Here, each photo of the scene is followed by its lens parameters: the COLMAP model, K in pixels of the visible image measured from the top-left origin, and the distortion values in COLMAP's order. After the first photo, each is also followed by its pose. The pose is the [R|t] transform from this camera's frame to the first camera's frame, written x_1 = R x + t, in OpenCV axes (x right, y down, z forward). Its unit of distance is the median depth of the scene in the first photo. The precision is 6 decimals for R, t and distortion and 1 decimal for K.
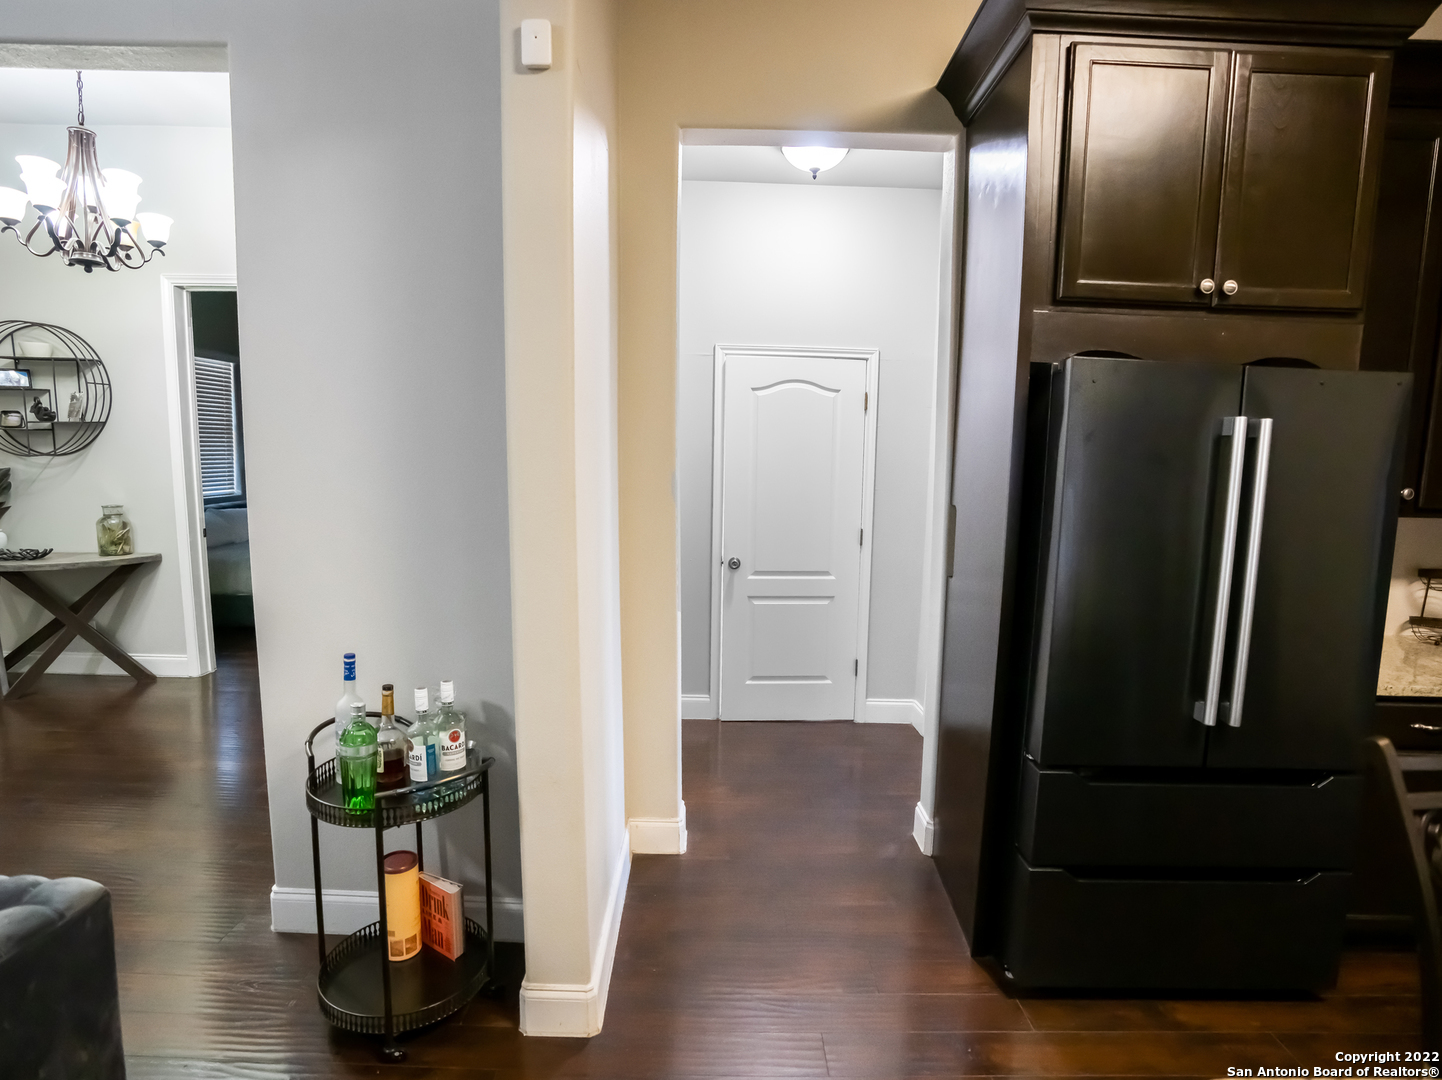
lens RADIAL K [[737.0, 0, 725.3], [0, 737.0, 522.2], [0, 0, 1]] dist [-0.032670, 0.000348]
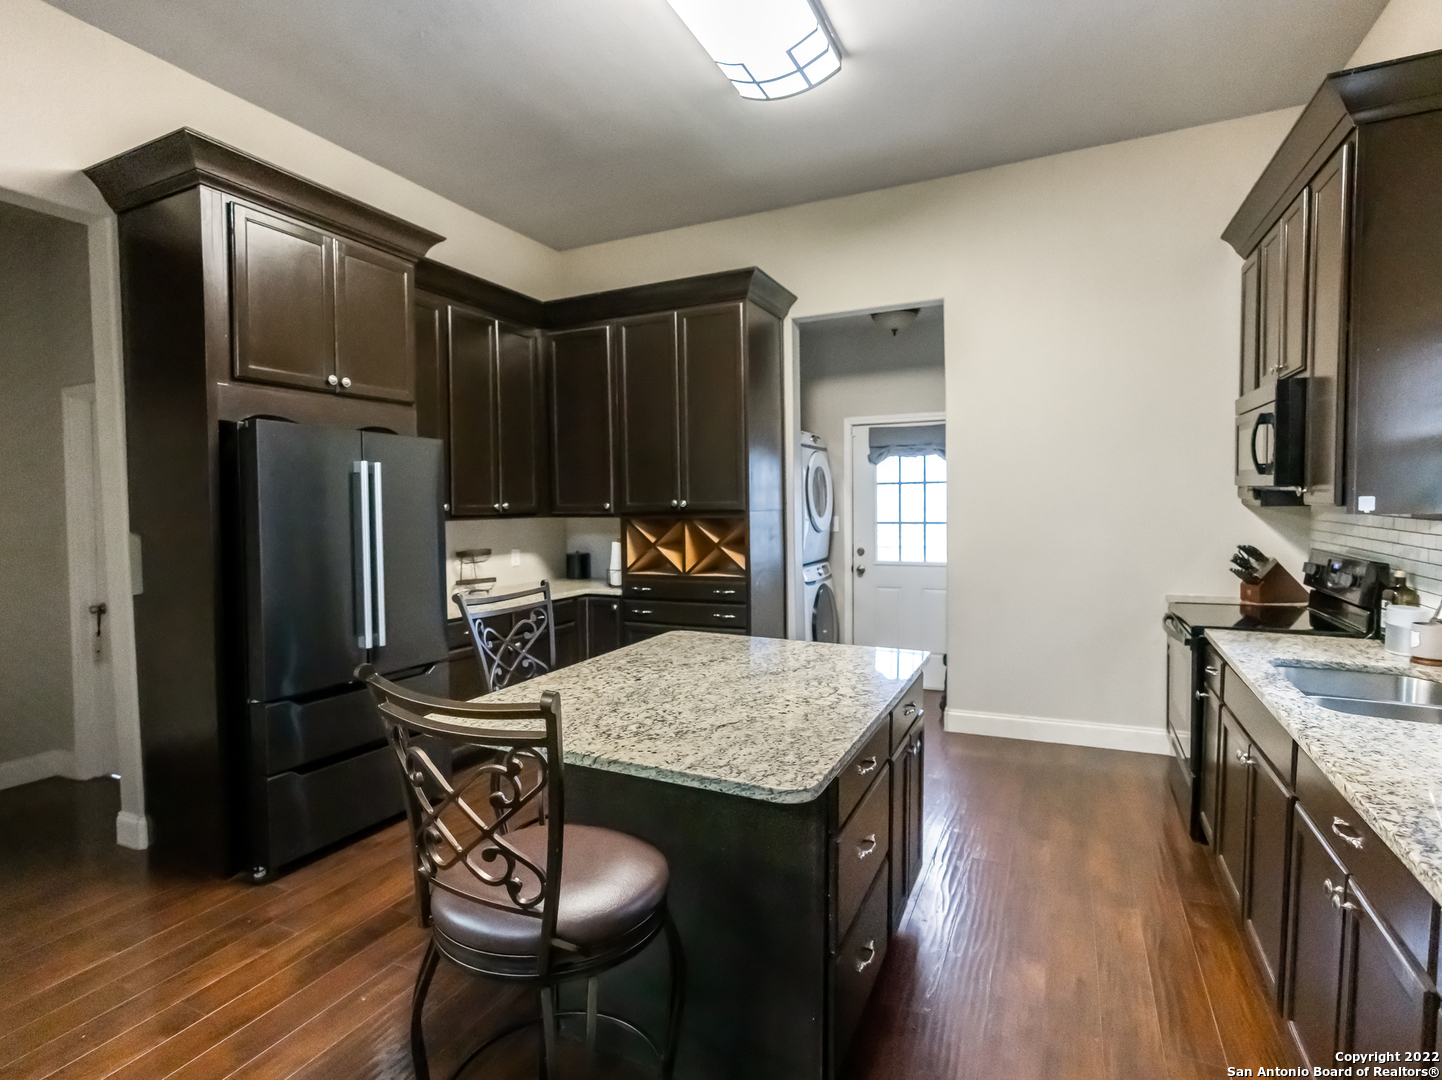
lens RADIAL K [[744.3, 0, 721.7], [0, 744.3, 529.9], [0, 0, 1]] dist [-0.001465, 0.000082]
pose [[0.425089, -0.059455, 0.903197, -0.472777], [0.119156, 0.992832, 0.009274, 0.089817], [-0.897274, 0.103679, 0.429126, -0.441293]]
